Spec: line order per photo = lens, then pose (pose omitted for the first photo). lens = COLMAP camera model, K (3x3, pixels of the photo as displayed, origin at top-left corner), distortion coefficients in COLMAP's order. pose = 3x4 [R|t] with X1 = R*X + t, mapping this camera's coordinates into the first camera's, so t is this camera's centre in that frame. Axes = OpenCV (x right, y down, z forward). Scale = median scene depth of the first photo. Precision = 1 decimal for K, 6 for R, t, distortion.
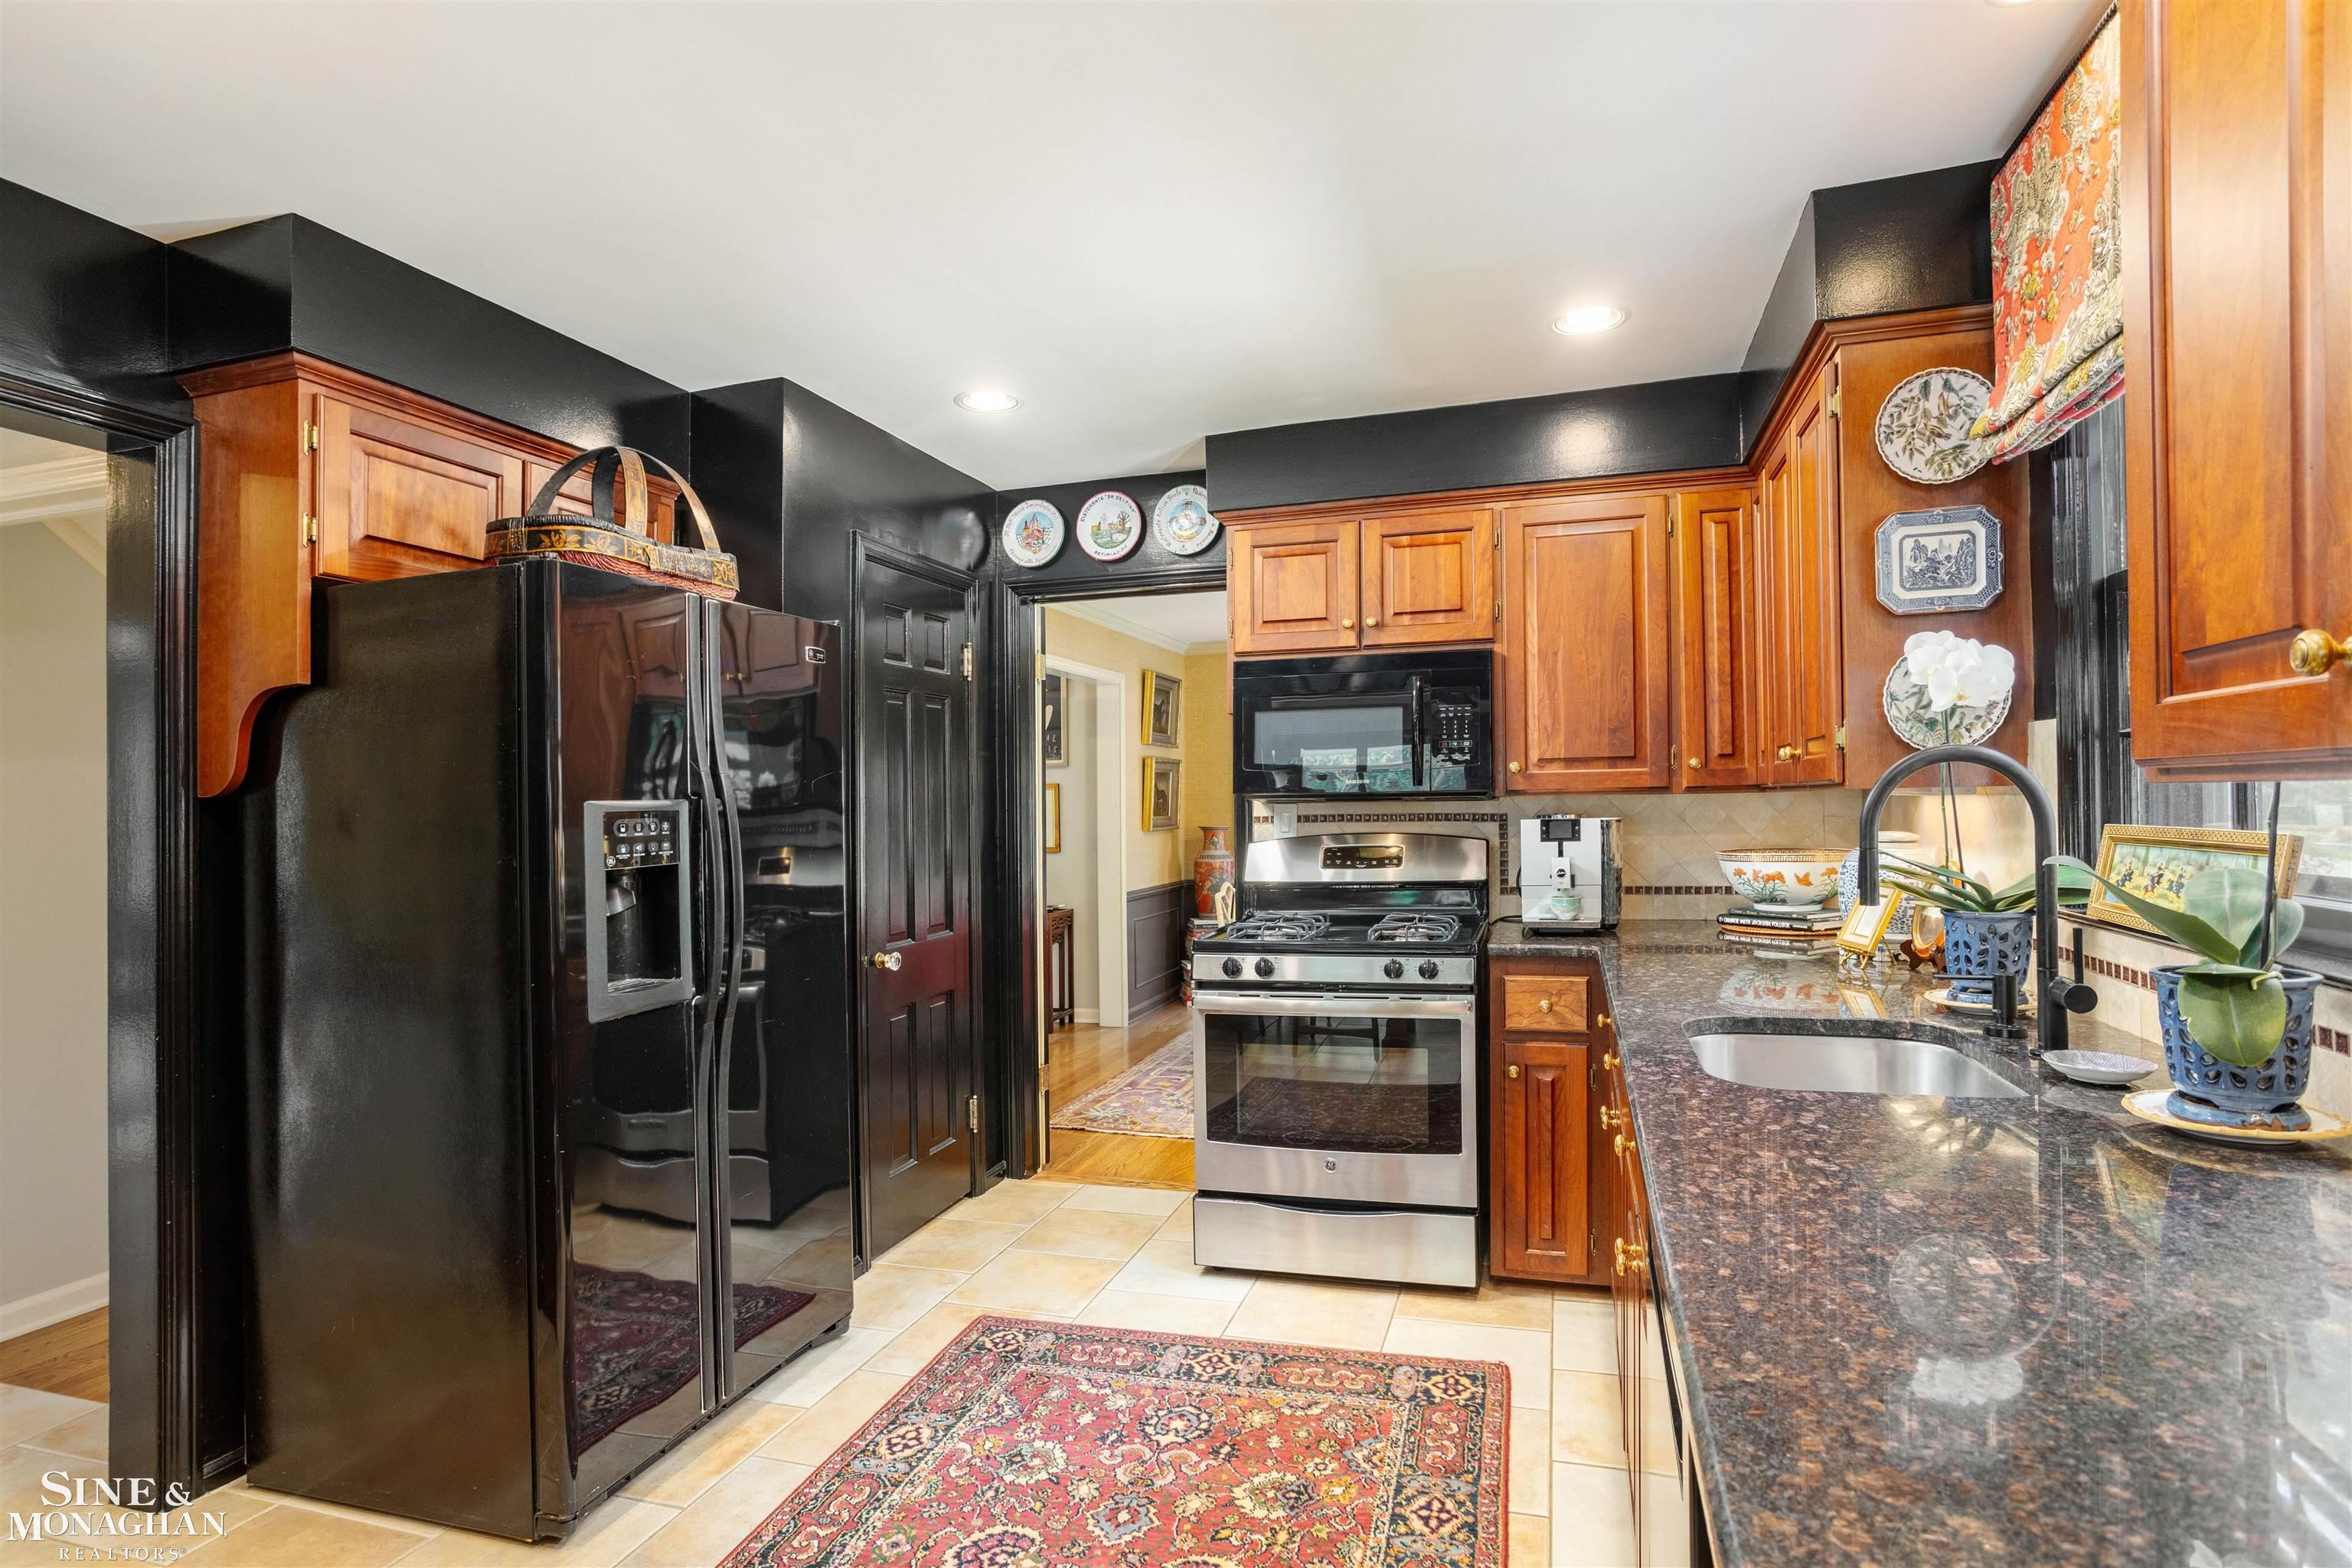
lens RADIAL K [[1271.3, 0, 1193.7], [0, 1271.3, 786.2], [0, 0, 1]] dist [0.026329, 0.002381]
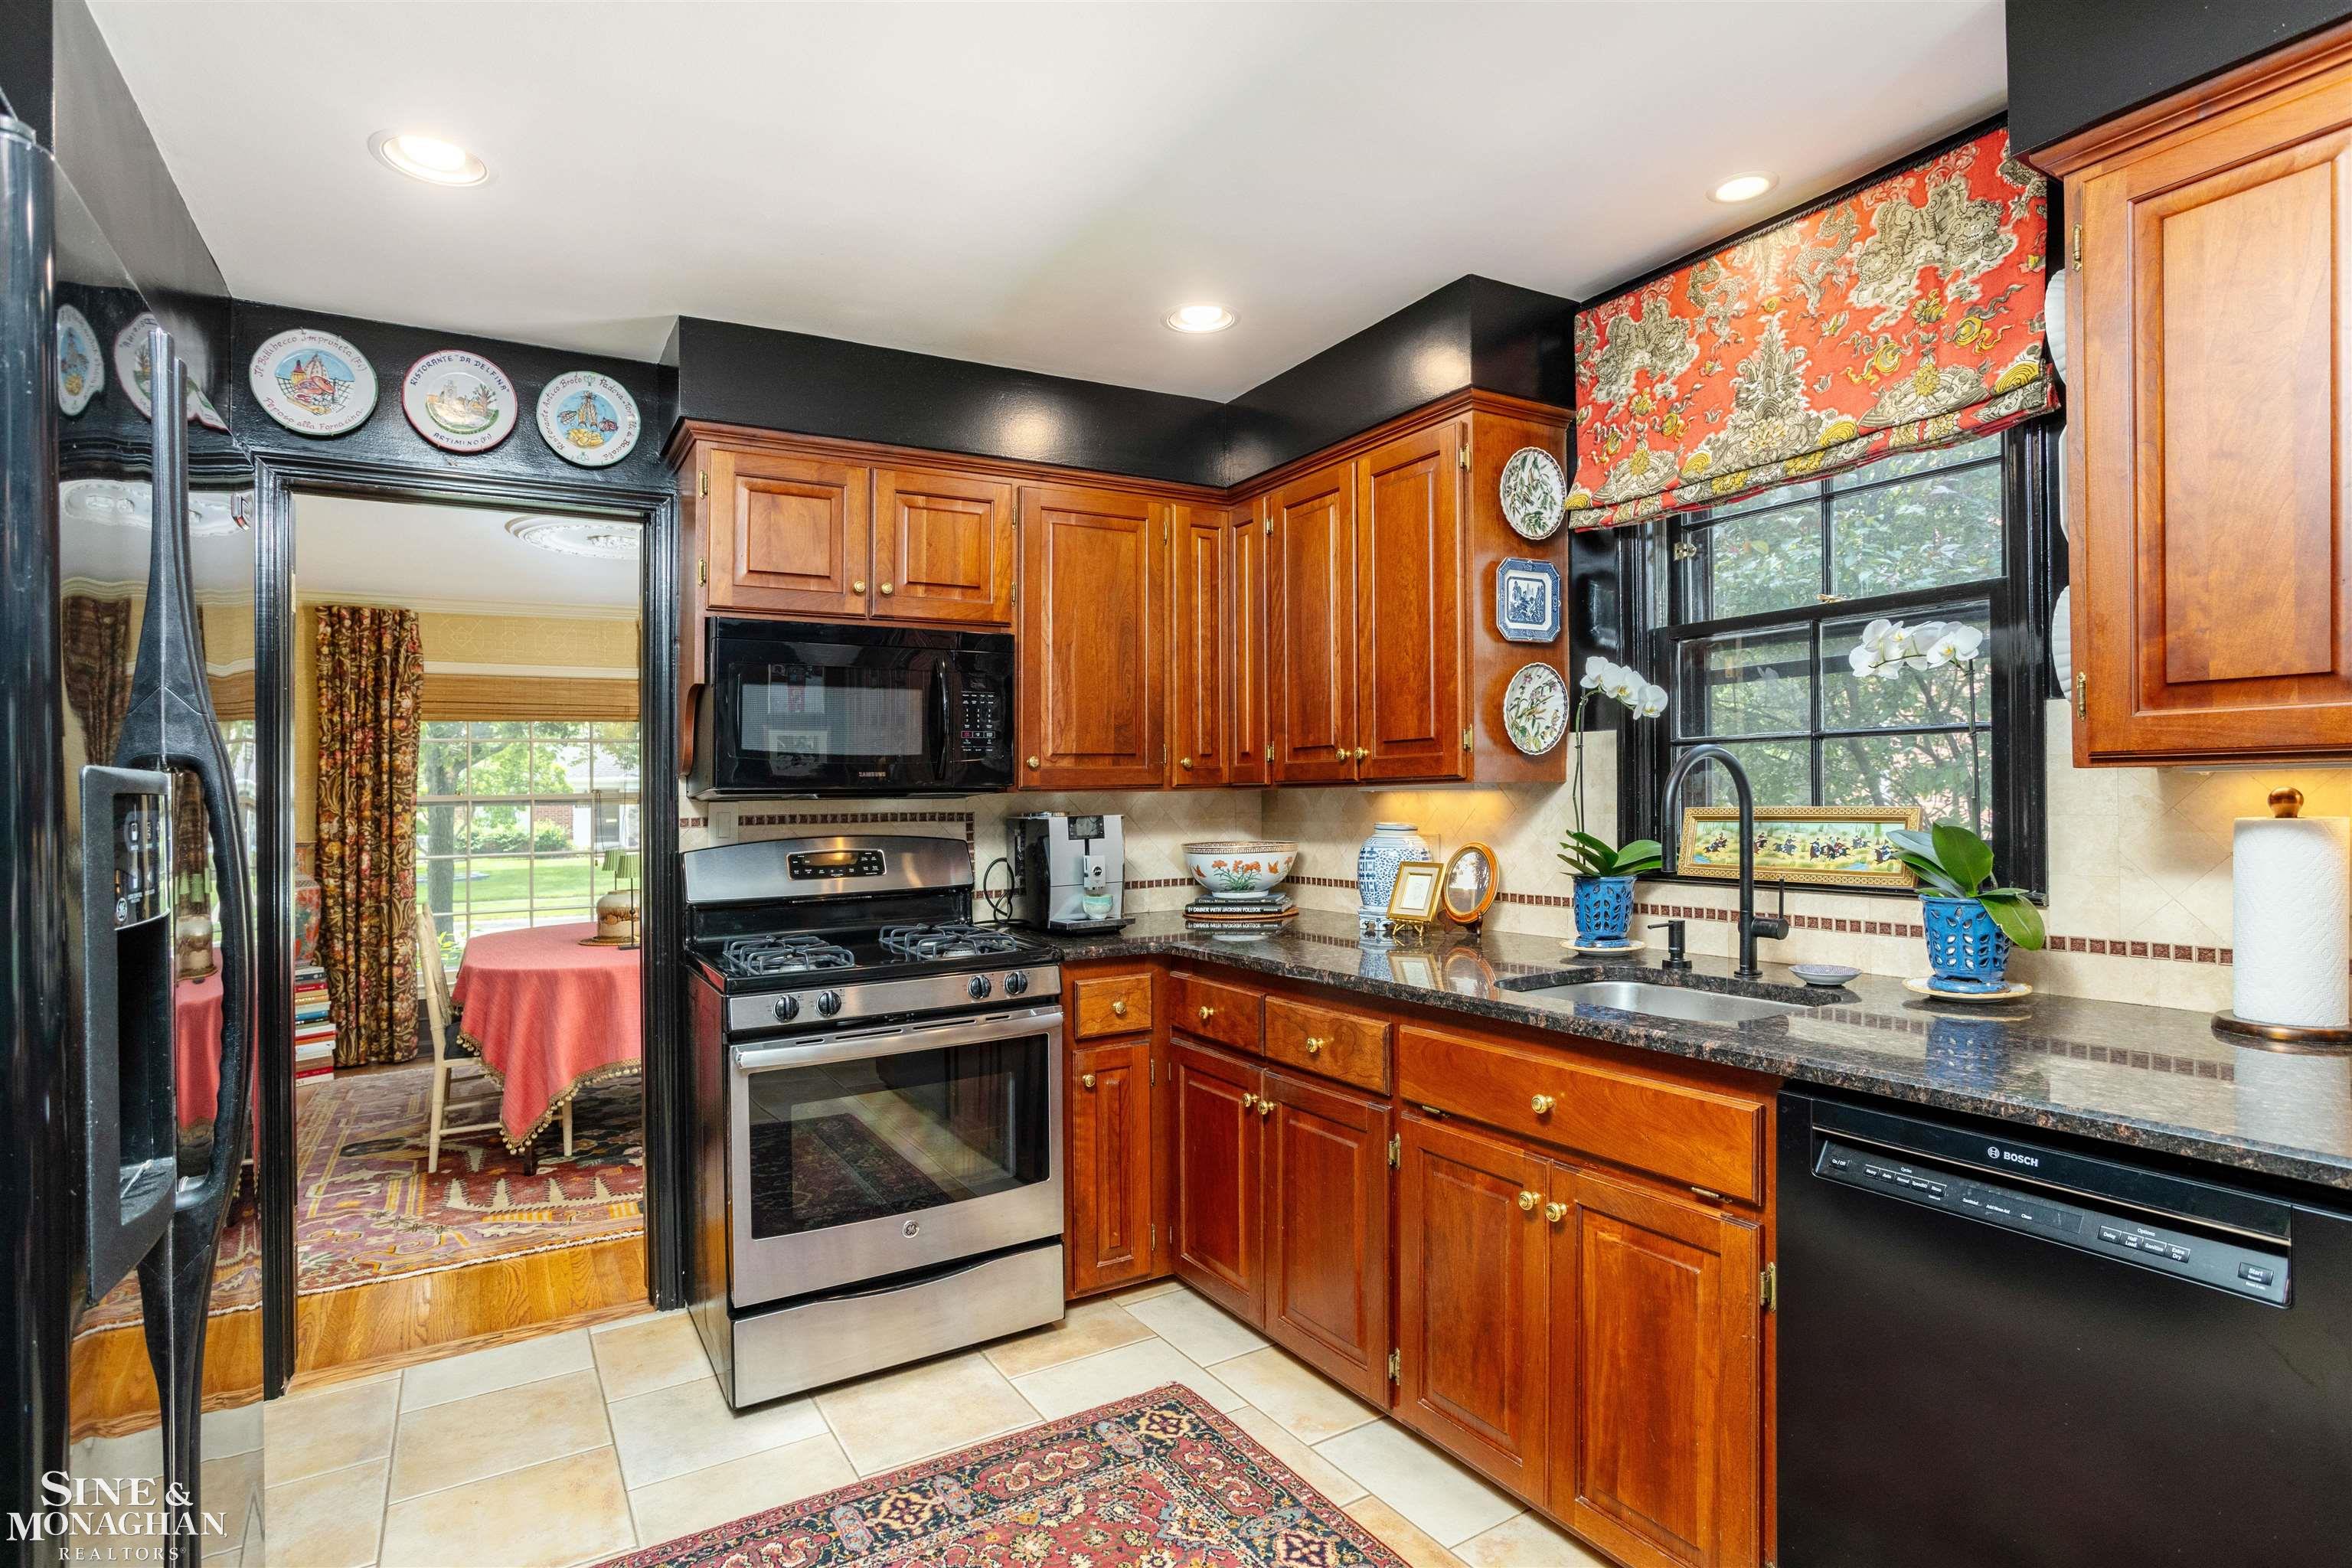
lens RADIAL K [[1271.3, 0, 1192.2], [0, 1271.3, 792.2], [0, 0, 1]] dist [0.026329, 0.002381]
pose [[0.679032, 0.006114, 0.734083, -0.382009], [-0.006968, 0.999974, -0.001882, 0.008861], [-0.734076, -0.003837, 0.679057, 0.287316]]
